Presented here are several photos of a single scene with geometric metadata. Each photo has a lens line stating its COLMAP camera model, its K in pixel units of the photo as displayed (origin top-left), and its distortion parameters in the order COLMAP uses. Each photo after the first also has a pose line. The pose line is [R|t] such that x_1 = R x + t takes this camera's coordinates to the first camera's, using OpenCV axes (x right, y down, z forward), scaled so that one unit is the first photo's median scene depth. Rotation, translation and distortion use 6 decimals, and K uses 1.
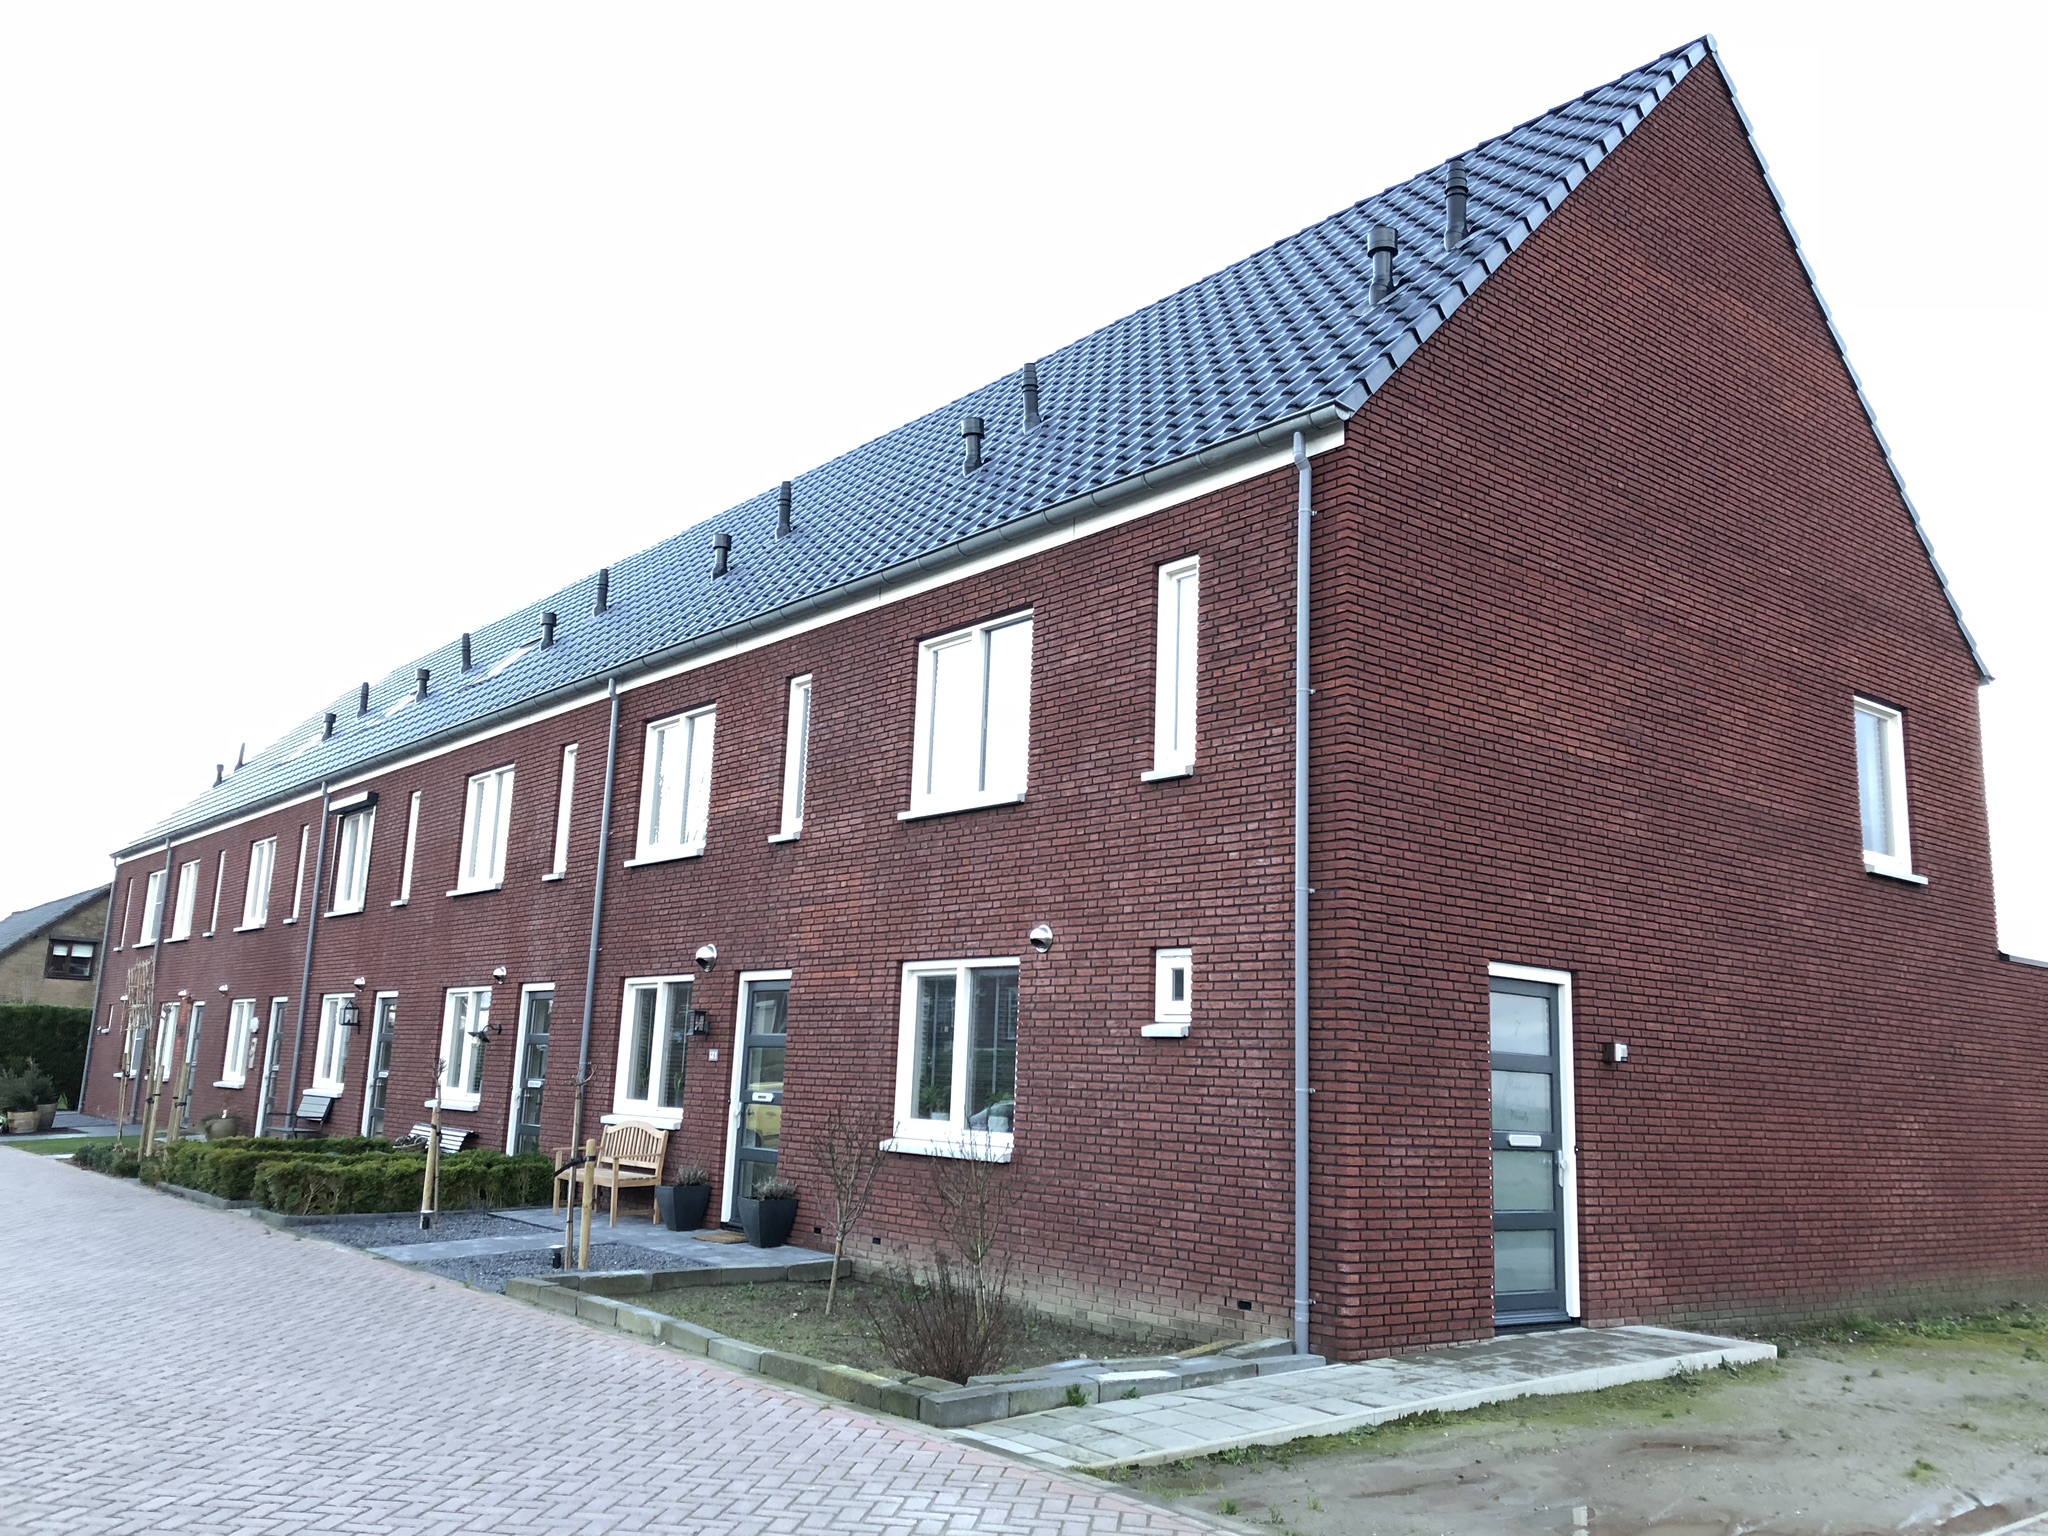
lens RADIAL K [[1652.6, 0, 1029.8], [0, 1652.6, 763.4], [0, 0, 1]] dist [0.055865, -0.070399]
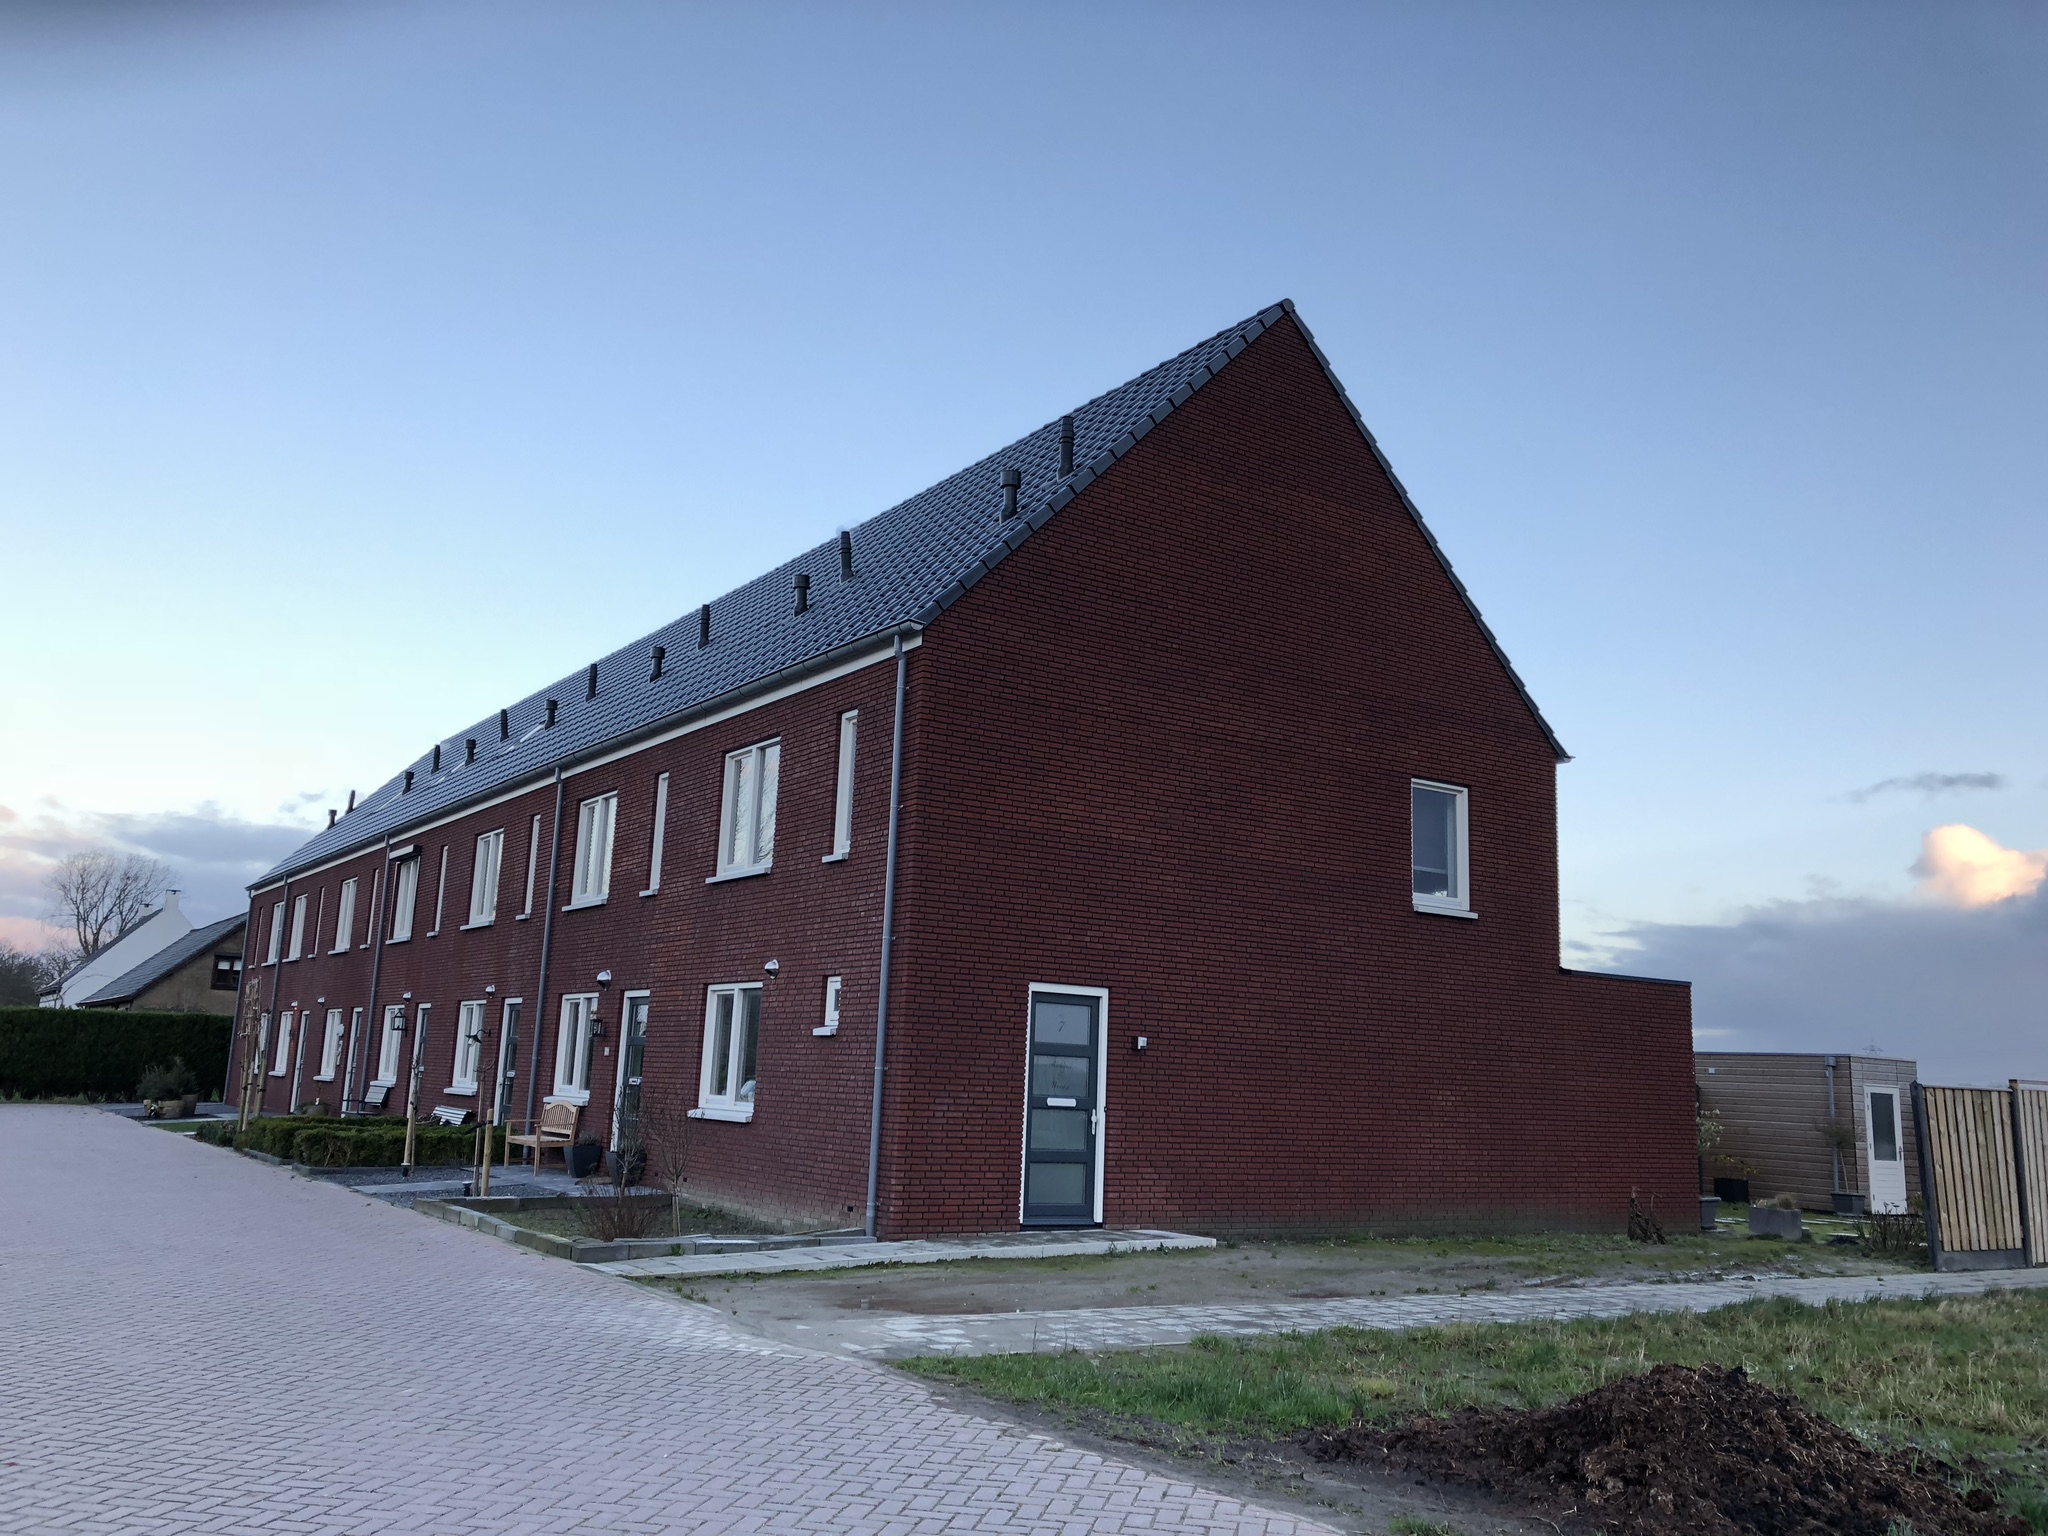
lens RADIAL K [[1652.6, 0, 1024.0], [0, 1652.6, 749.9], [0, 0, 1]] dist [0.055865, -0.070399]
pose [[0.995418, -0.020841, -0.093323, 0.289862], [0.020120, 0.999760, -0.008667, -0.055252], [0.093481, 0.006750, 0.995598, -0.343378]]
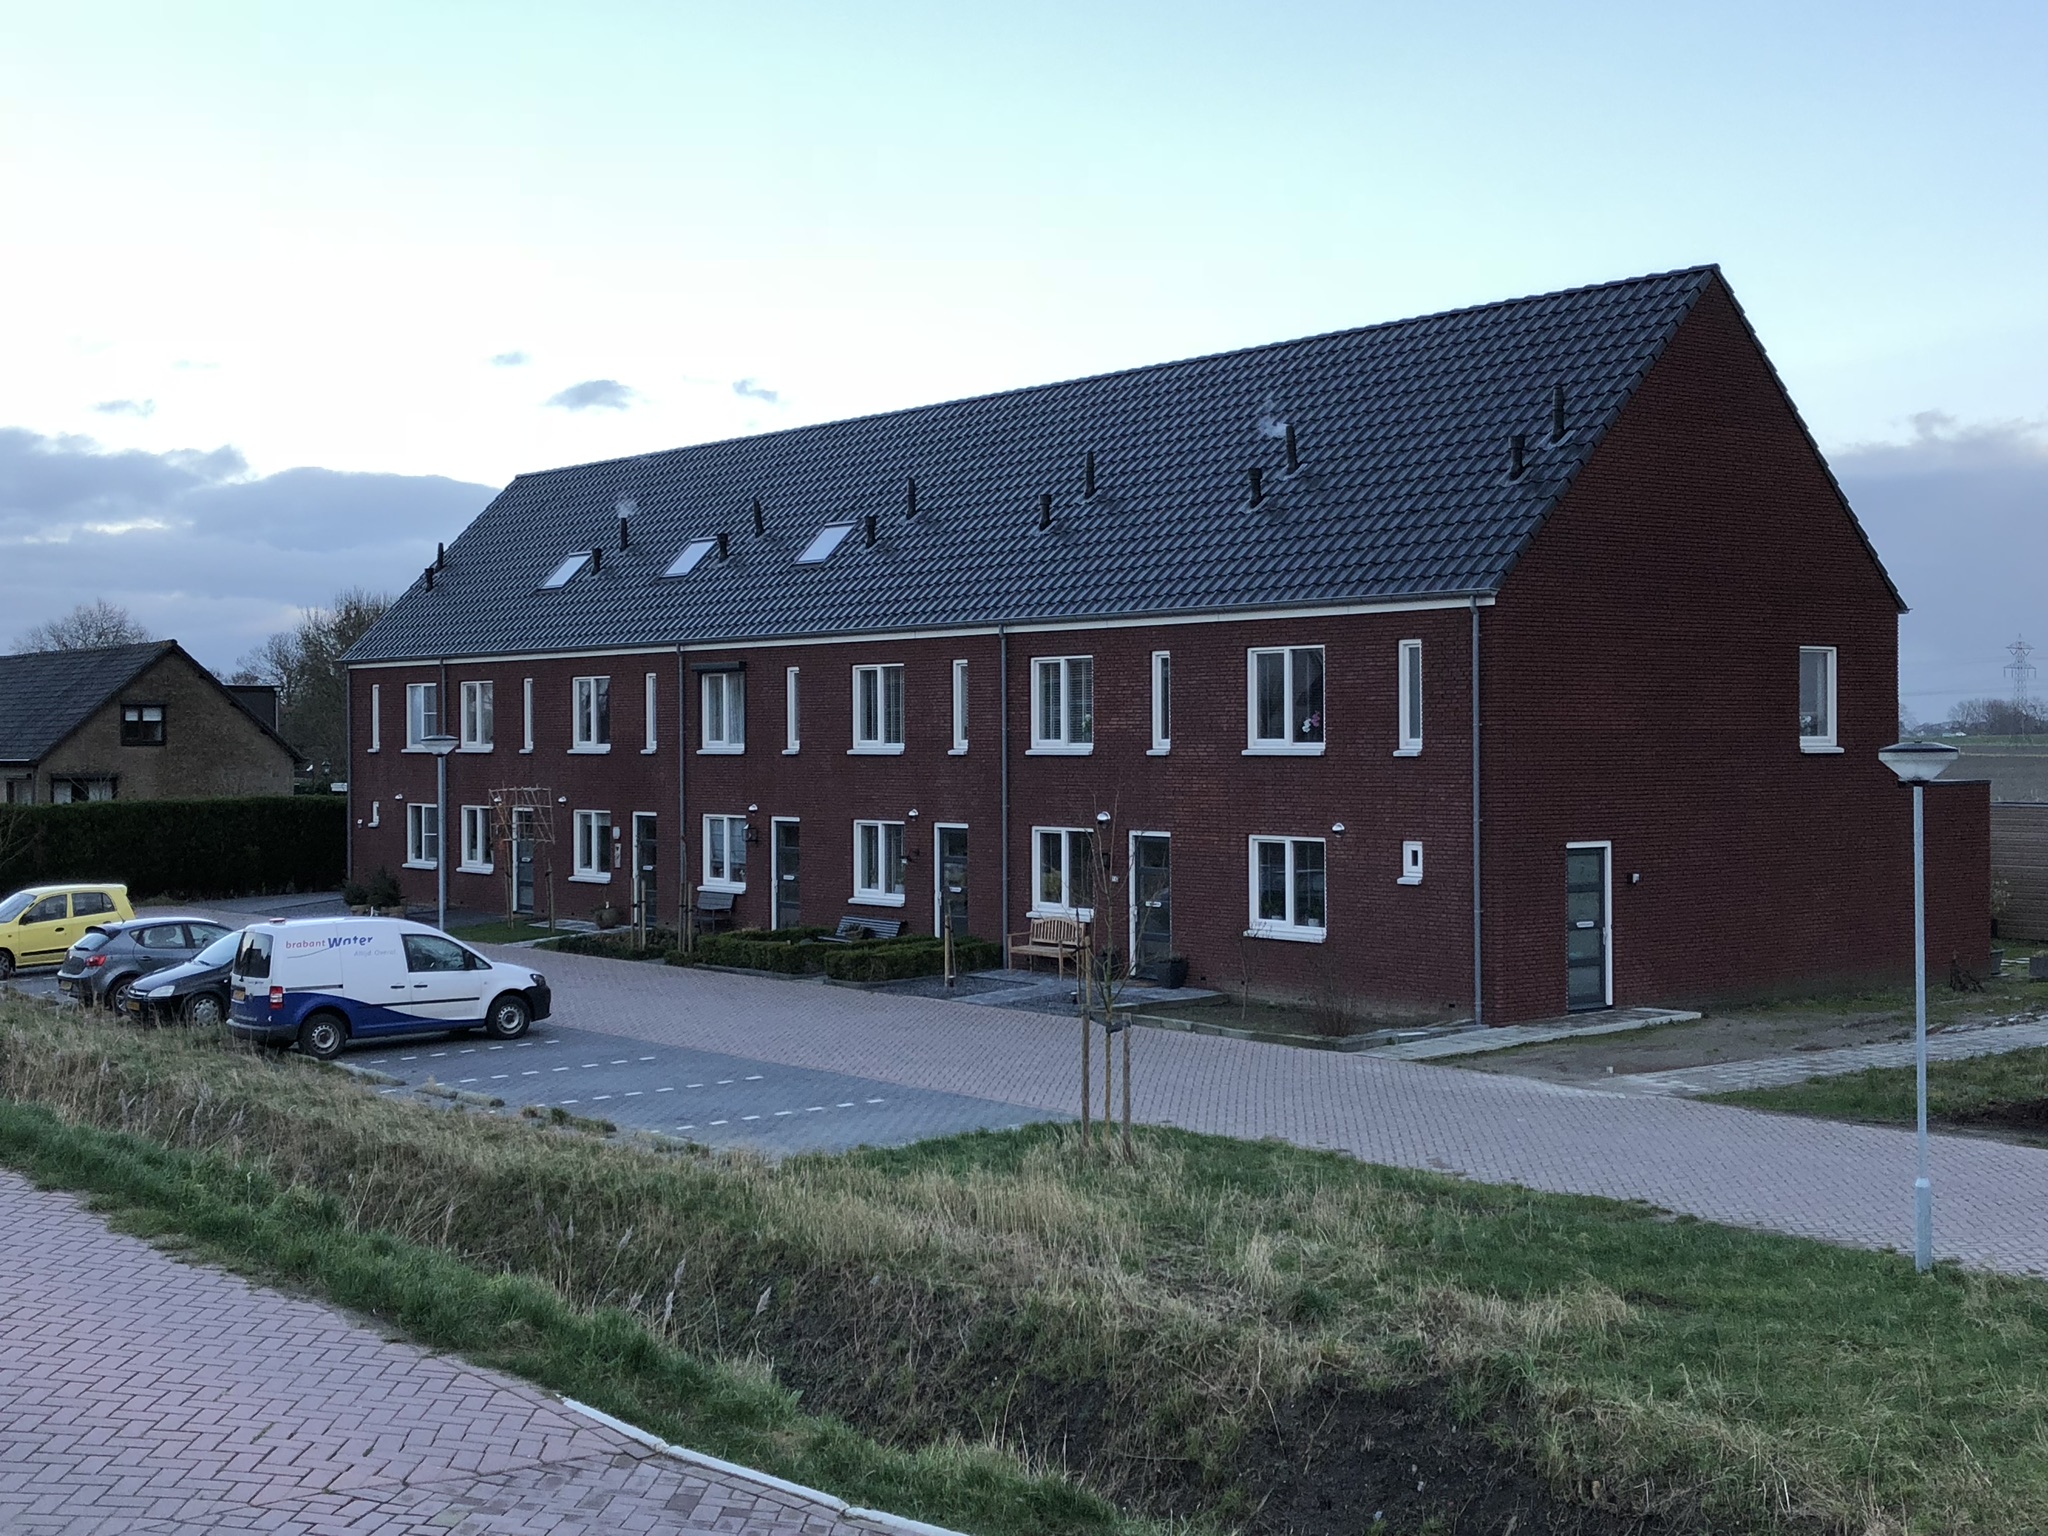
lens RADIAL K [[2520.9, 0, 1009.1], [0, 2520.9, 736.4], [0, 0, 1]] dist [0.057585, 0.000000]
pose [[0.998860, -0.046369, -0.011326, -0.263442], [0.047677, 0.980611, 0.190076, -0.450232], [0.002293, -0.190400, 0.981704, -1.451013]]
